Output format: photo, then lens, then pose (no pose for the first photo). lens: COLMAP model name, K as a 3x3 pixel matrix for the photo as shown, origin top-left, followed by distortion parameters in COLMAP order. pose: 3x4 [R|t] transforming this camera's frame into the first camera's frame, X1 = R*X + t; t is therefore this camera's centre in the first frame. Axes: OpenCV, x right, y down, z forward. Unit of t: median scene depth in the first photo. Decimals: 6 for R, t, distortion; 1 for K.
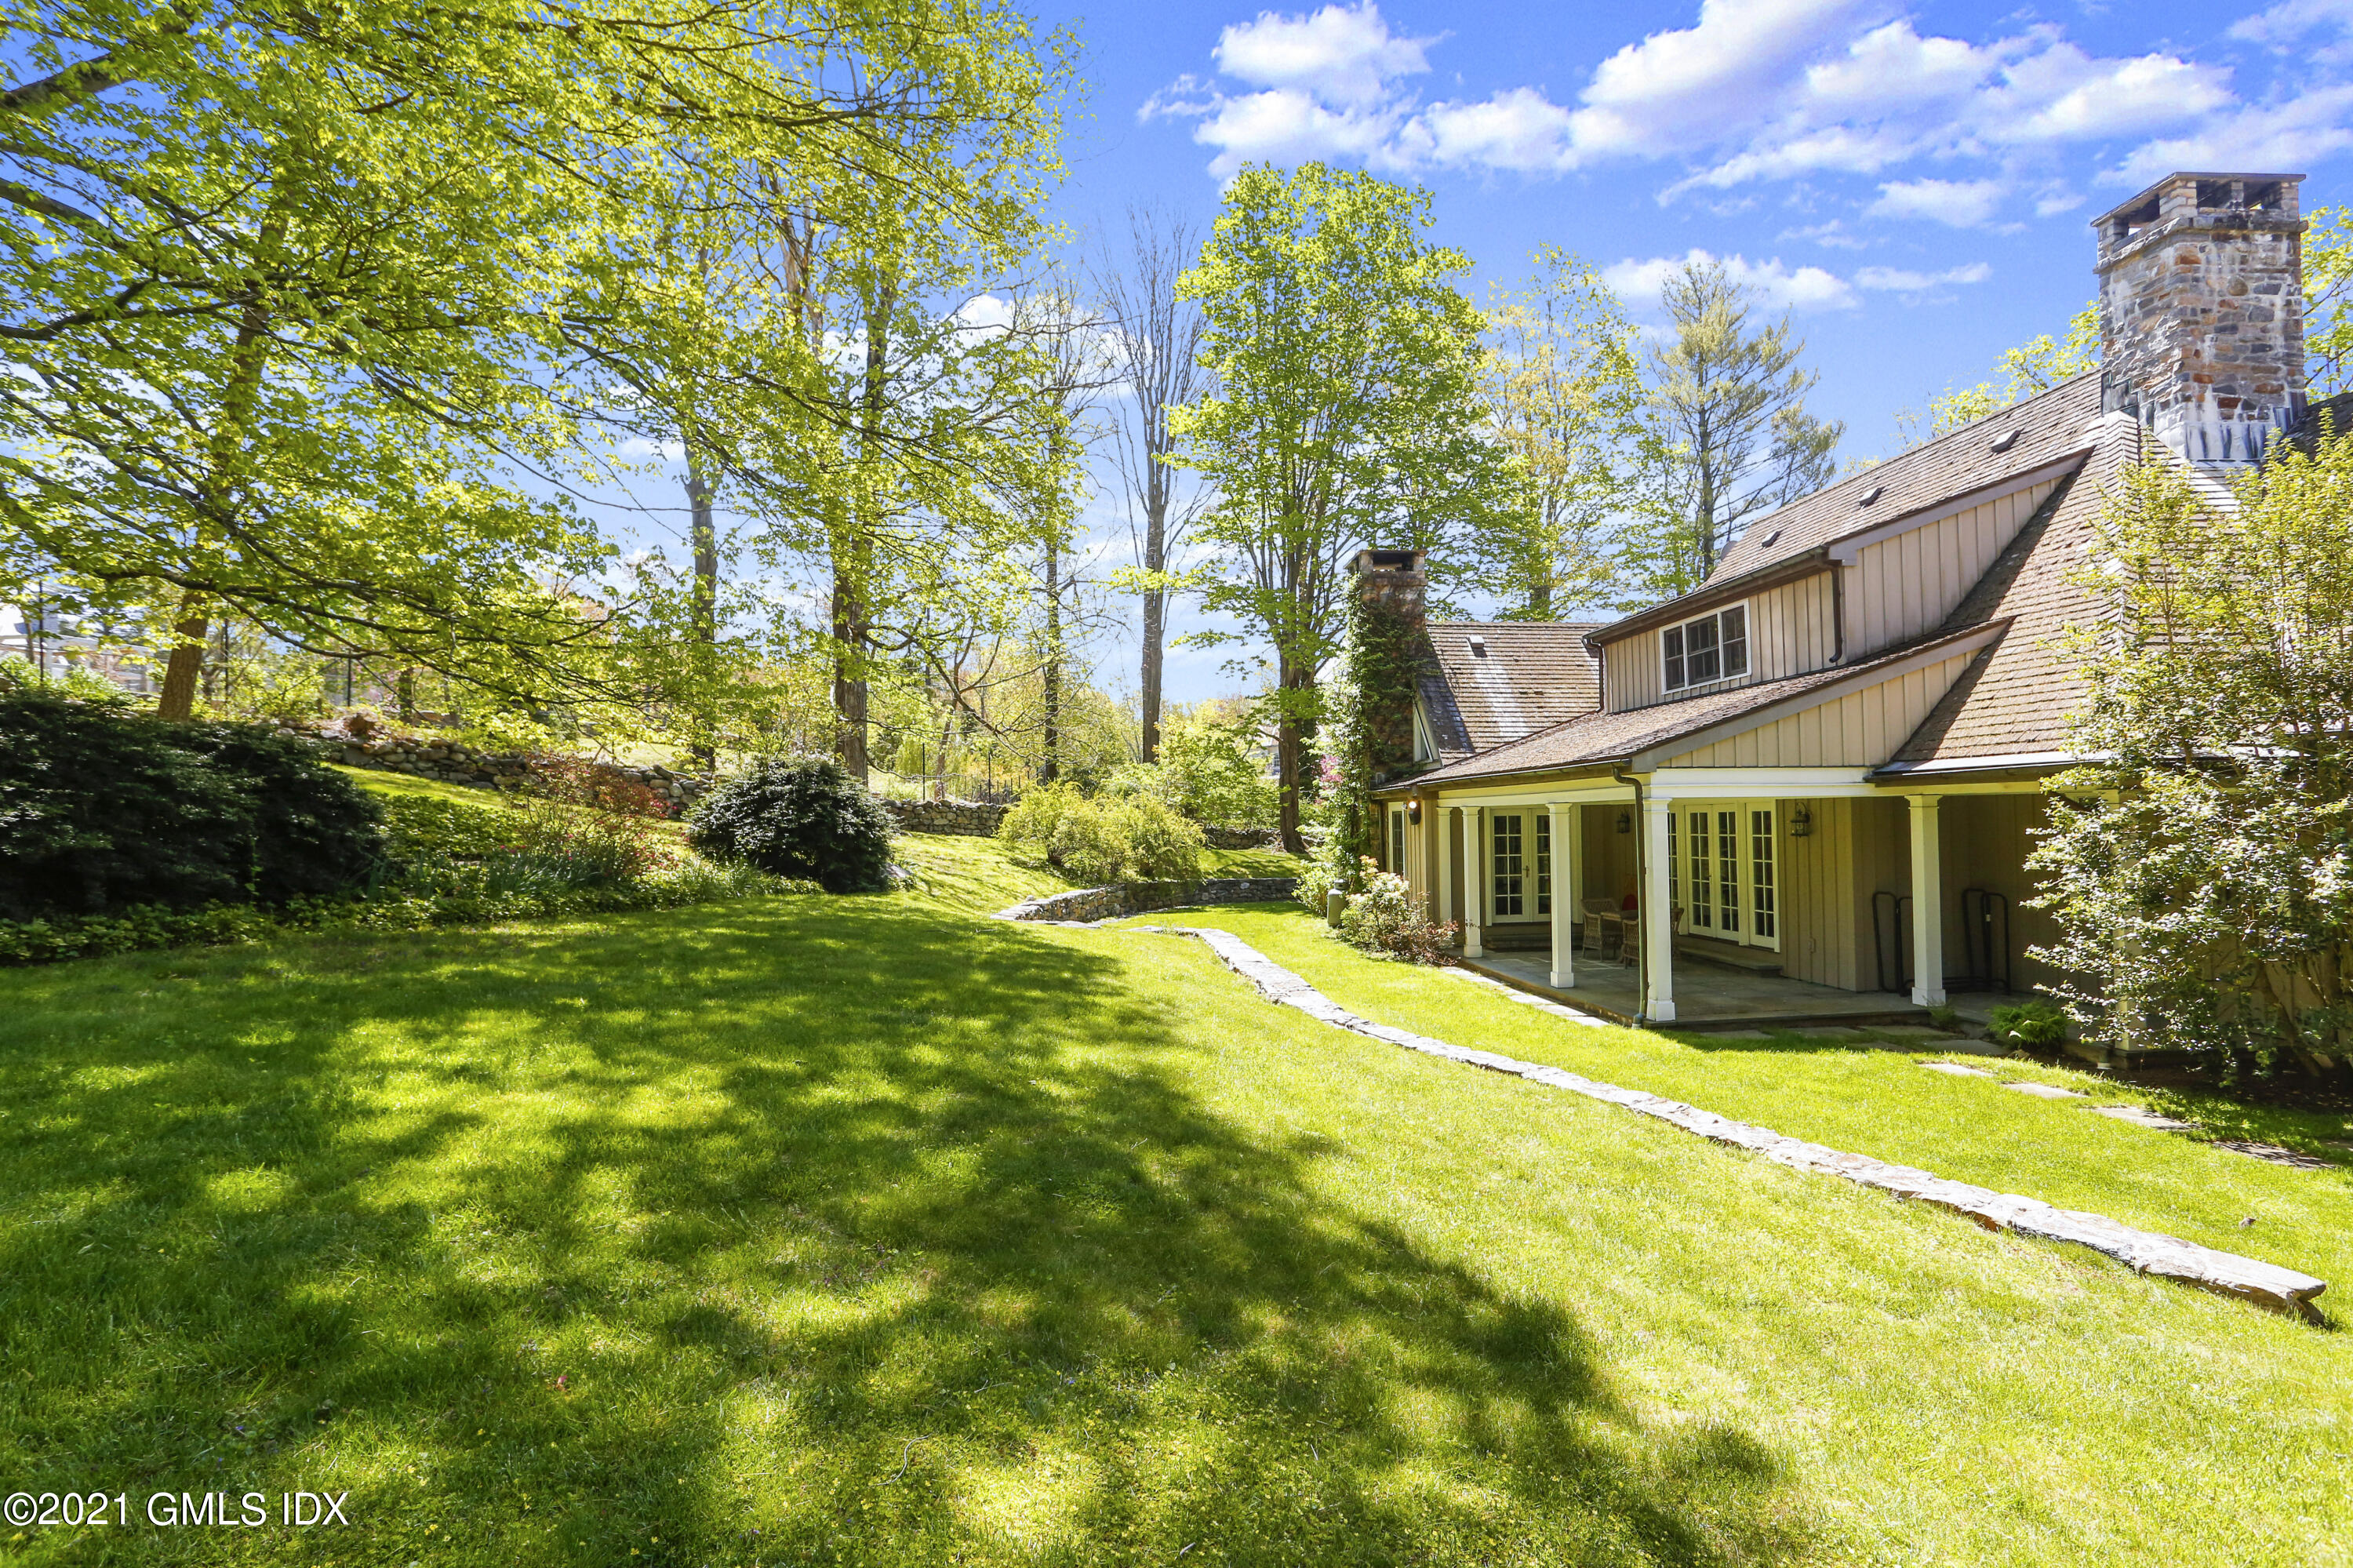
lens RADIAL K [[1135.6, 0, 1172.6], [0, 1135.6, 818.2], [0, 0, 1]] dist [-0.043482, 0.030375]
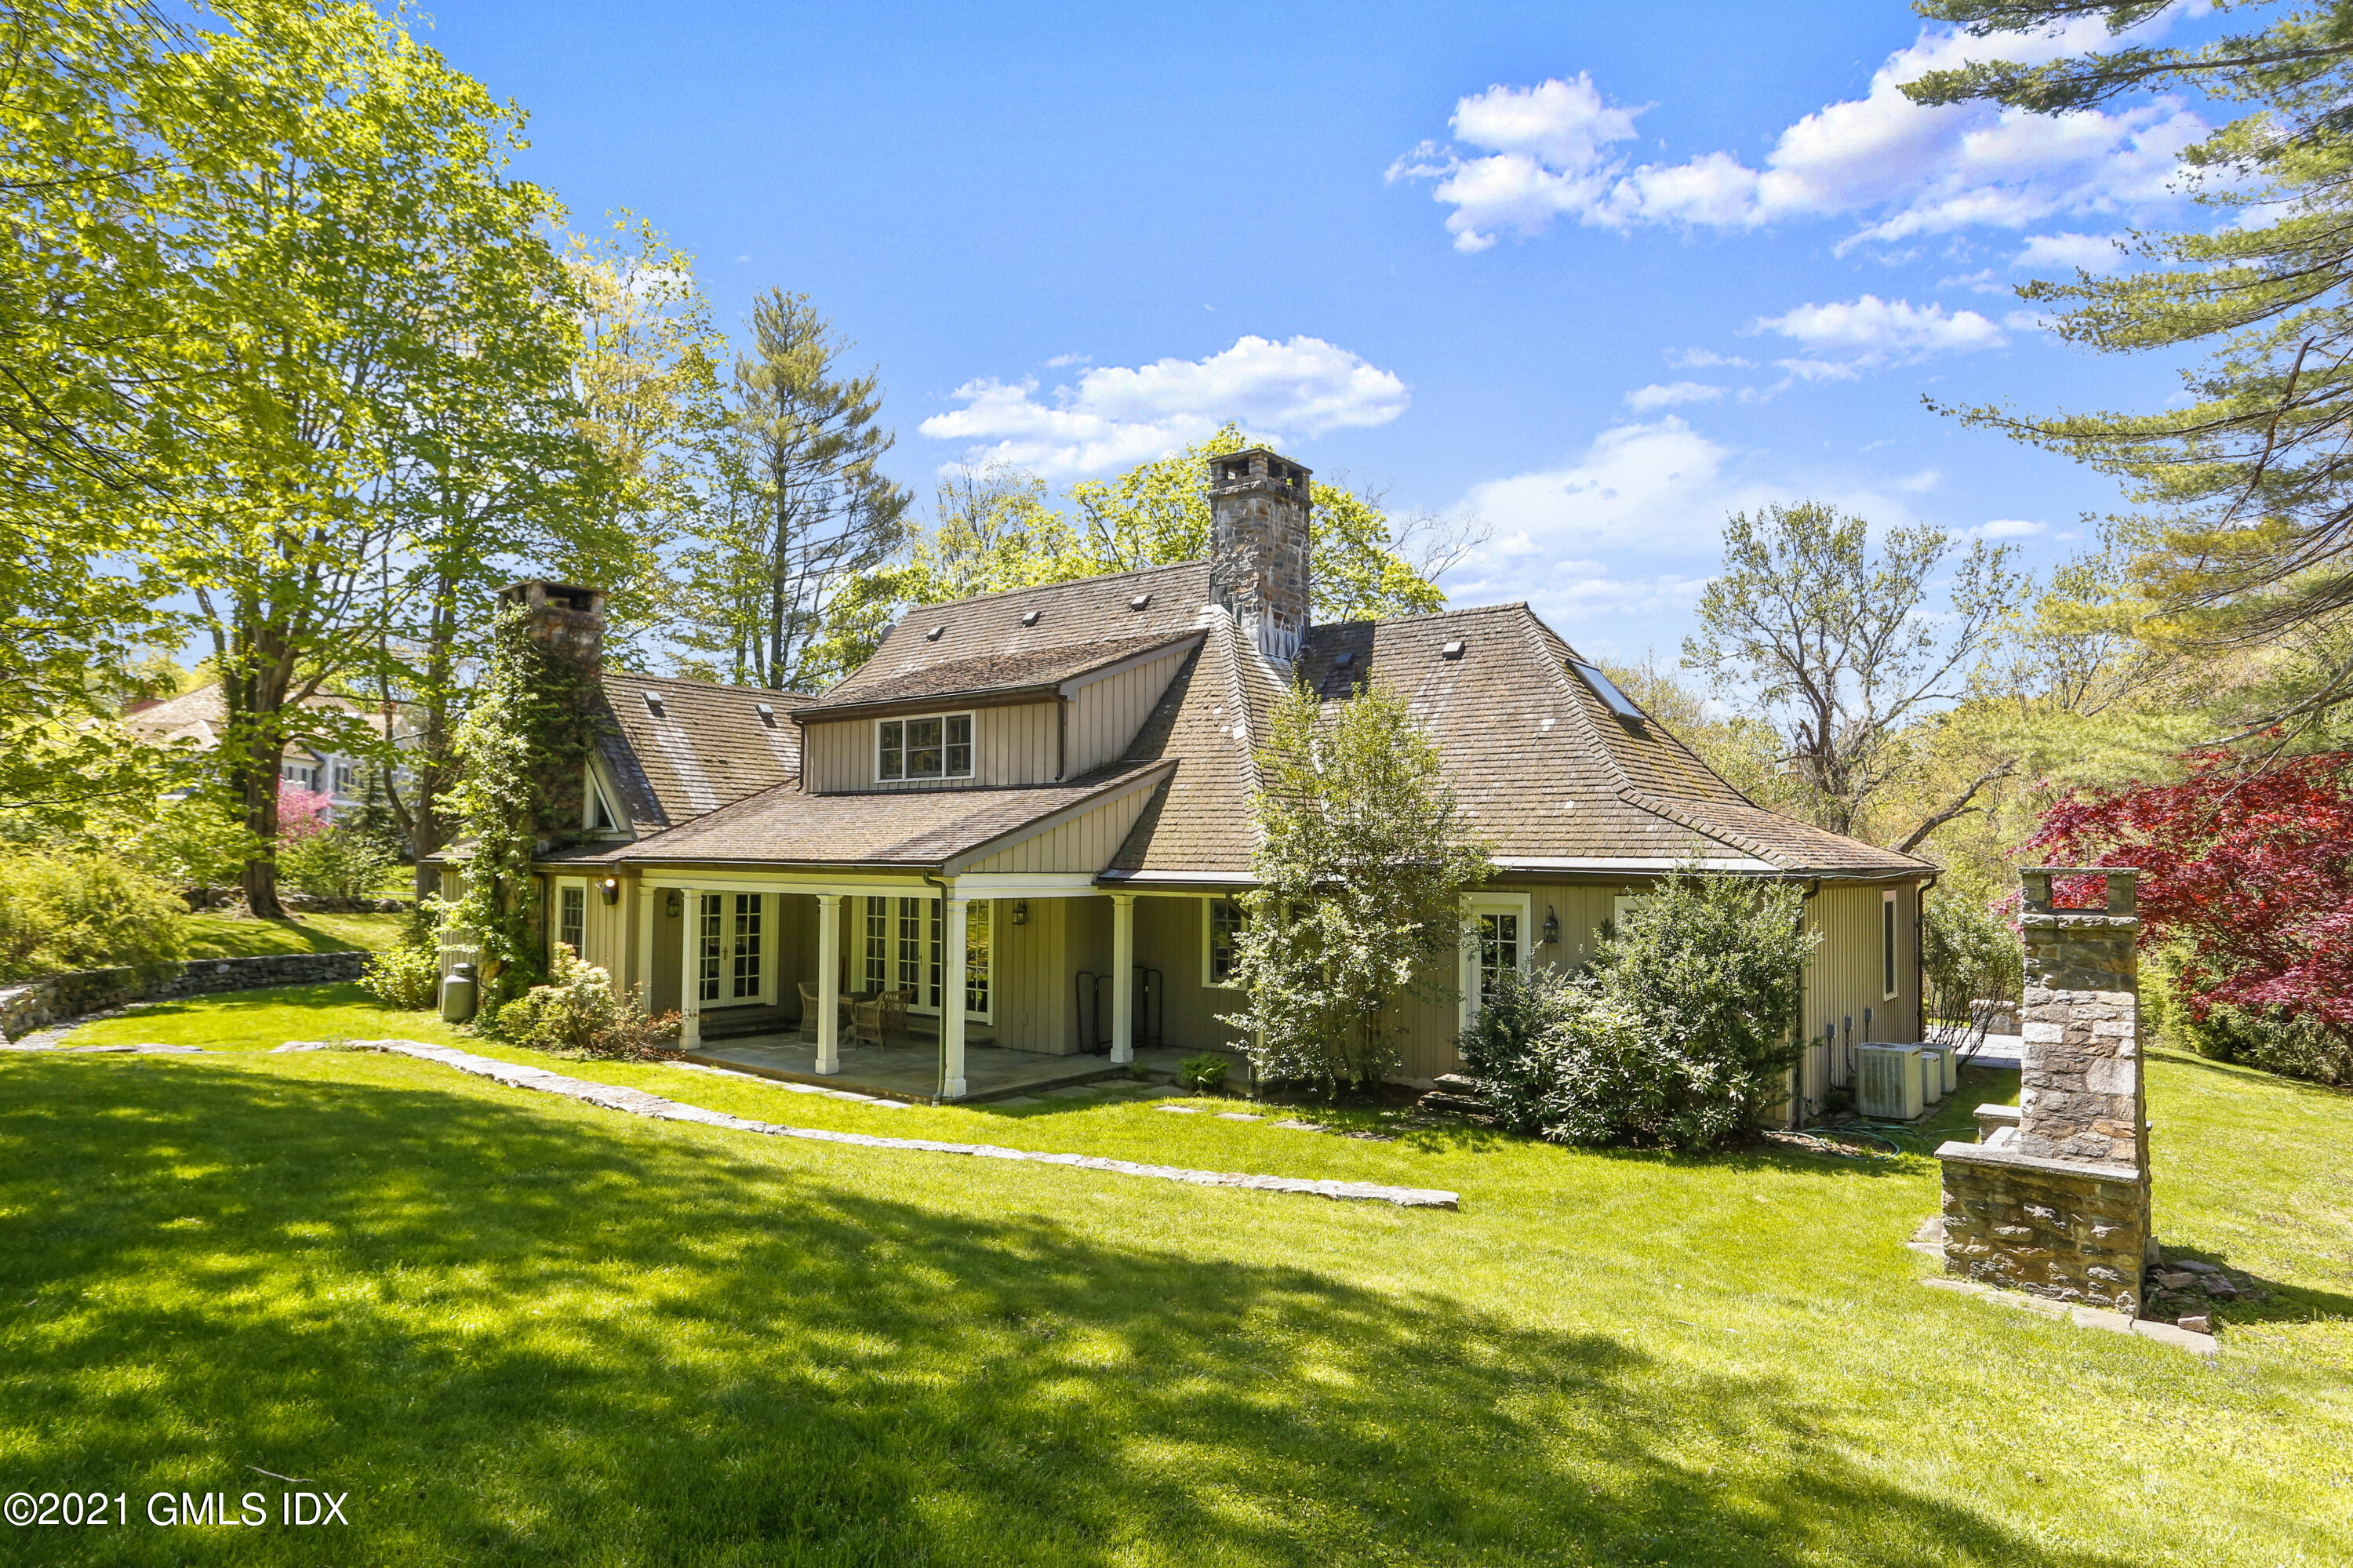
lens RADIAL K [[1368.0, 0, 1183.8], [0, 1368.0, 841.1], [0, 0, 1]] dist [-0.029523, 0.000865]
pose [[0.687054, 0.030249, 0.725977, -0.365269], [-0.022475, 0.999540, -0.020377, -0.046916], [-0.726259, -0.002316, 0.687417, -0.094749]]
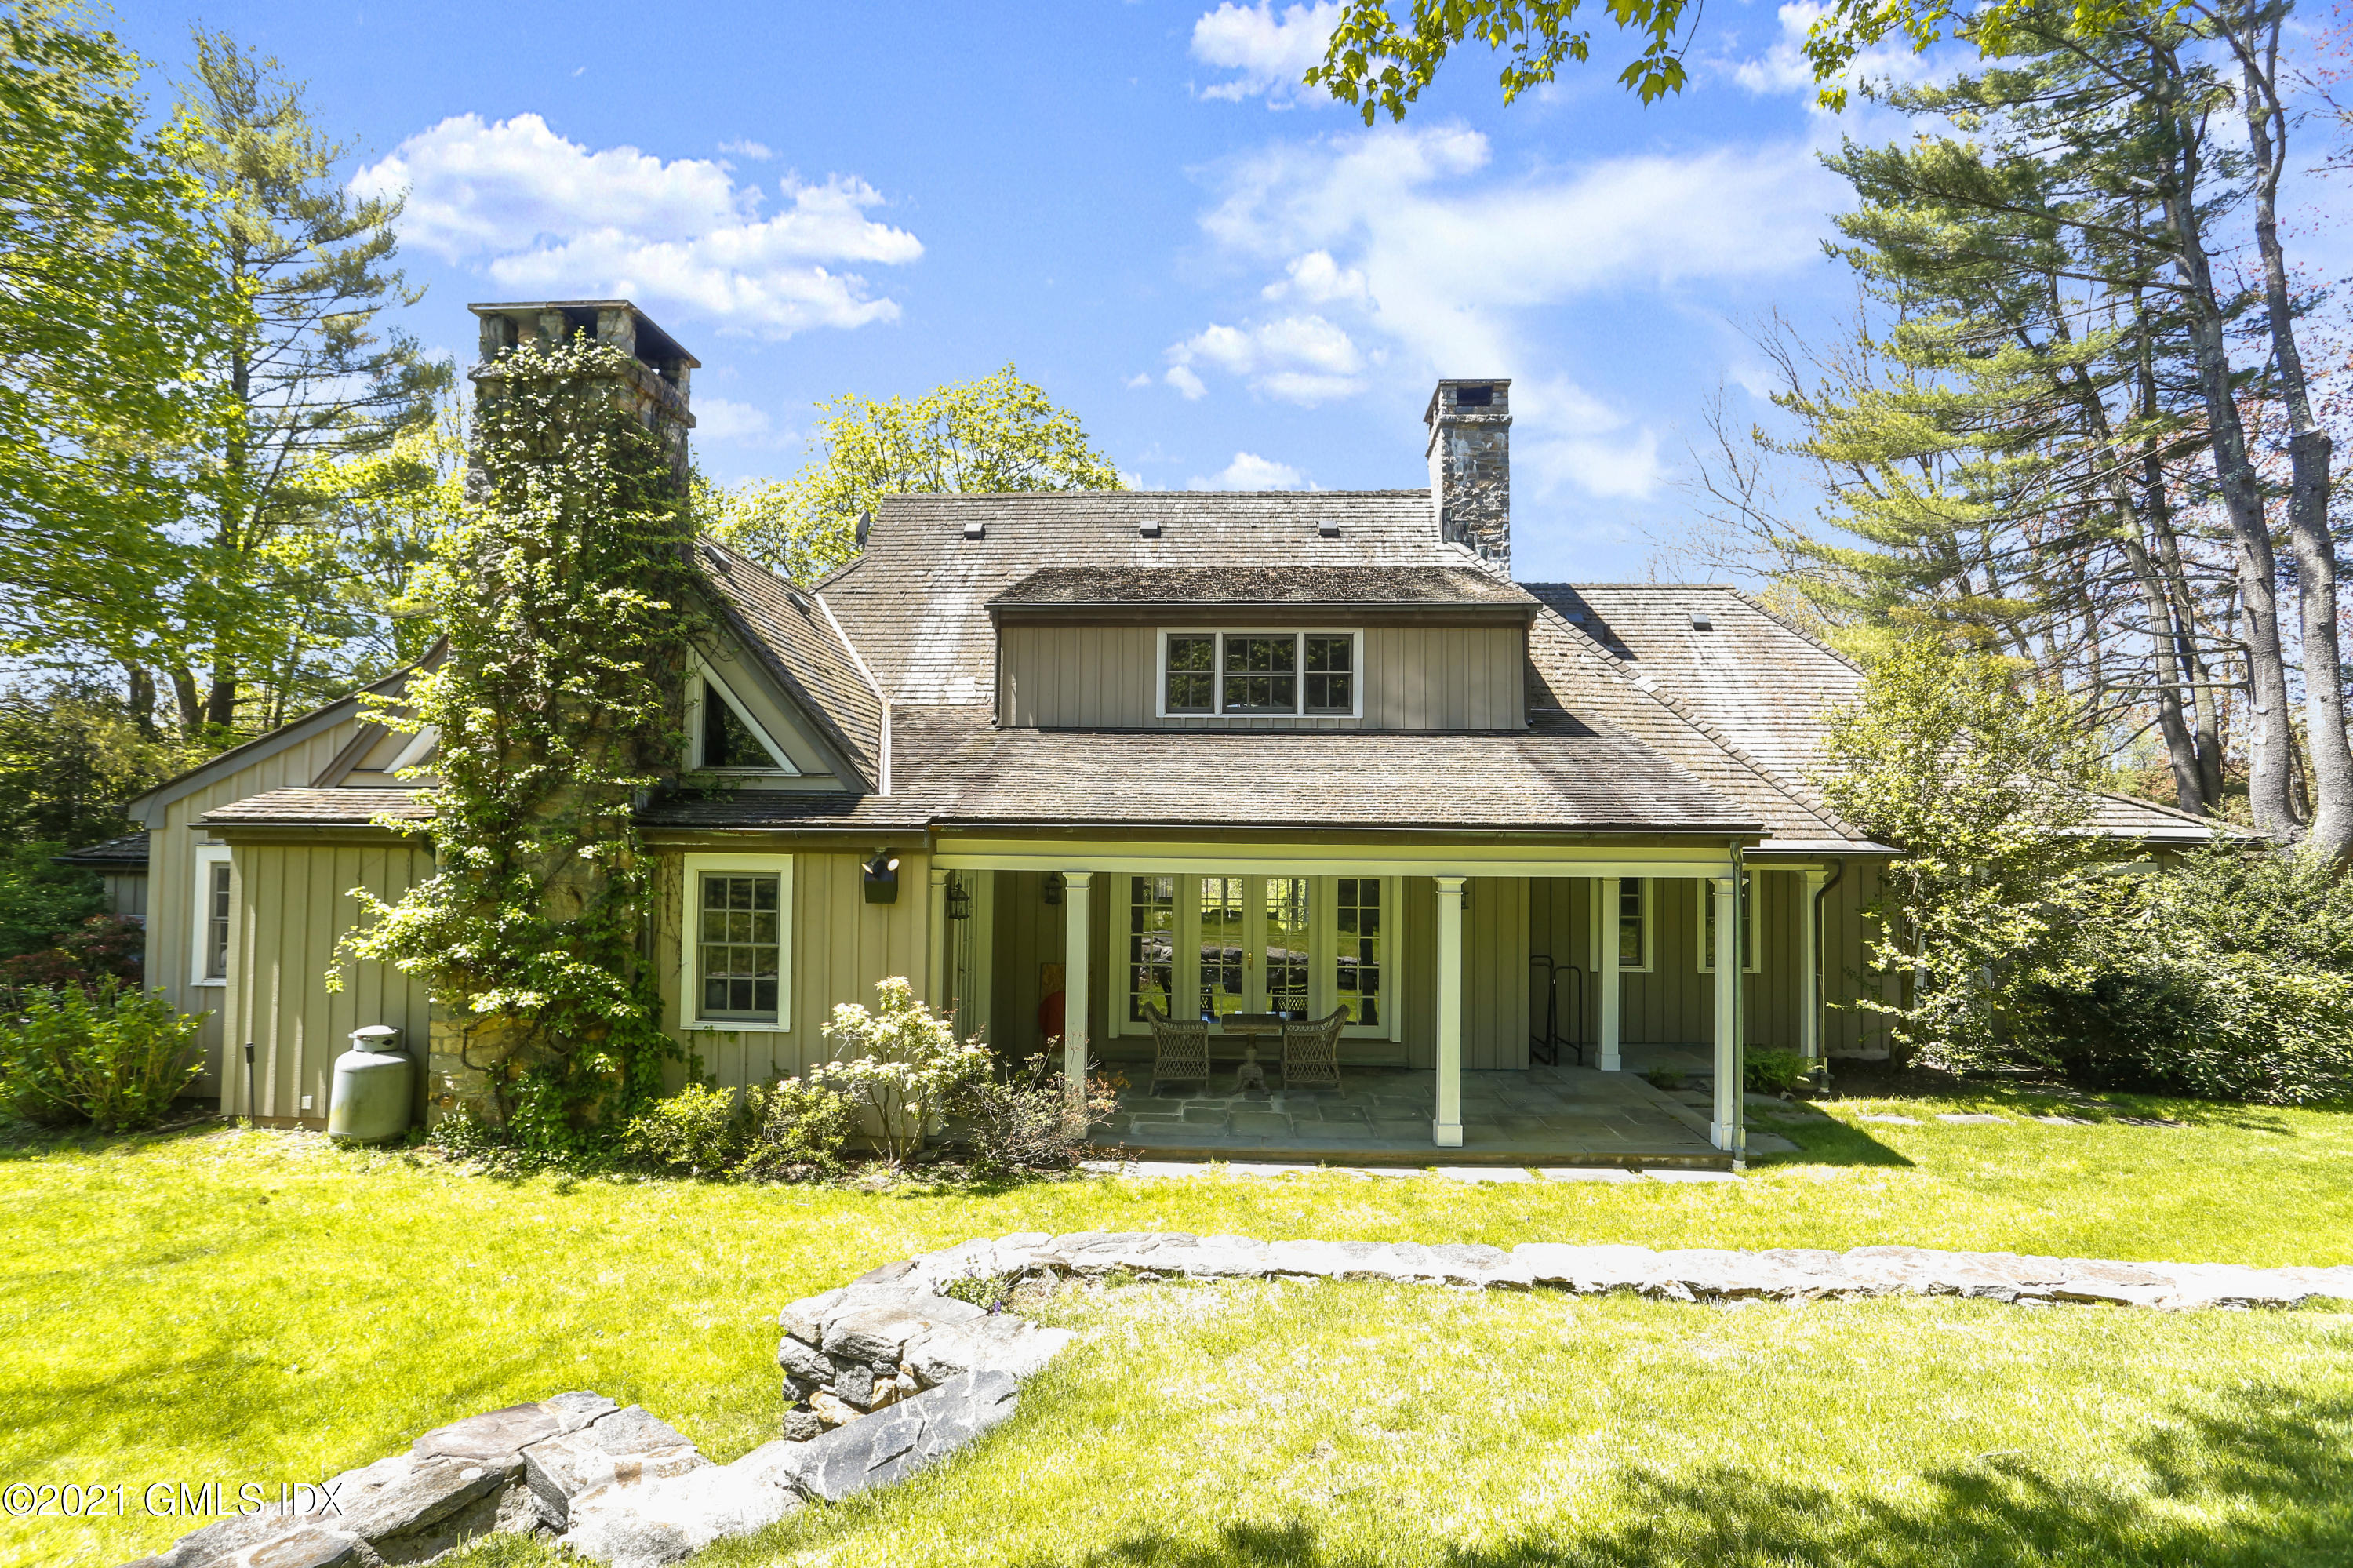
lens RADIAL K [[1144.4, 0, 1160.9], [0, 1144.4, 796.1], [0, 0, 1]] dist [-0.035263, 0.027579]
pose [[0.132899, 0.050151, 0.989860, -0.401211], [-0.015451, 0.998702, -0.048524, -0.027192], [-0.991009, -0.008846, 0.133502, 1.151333]]
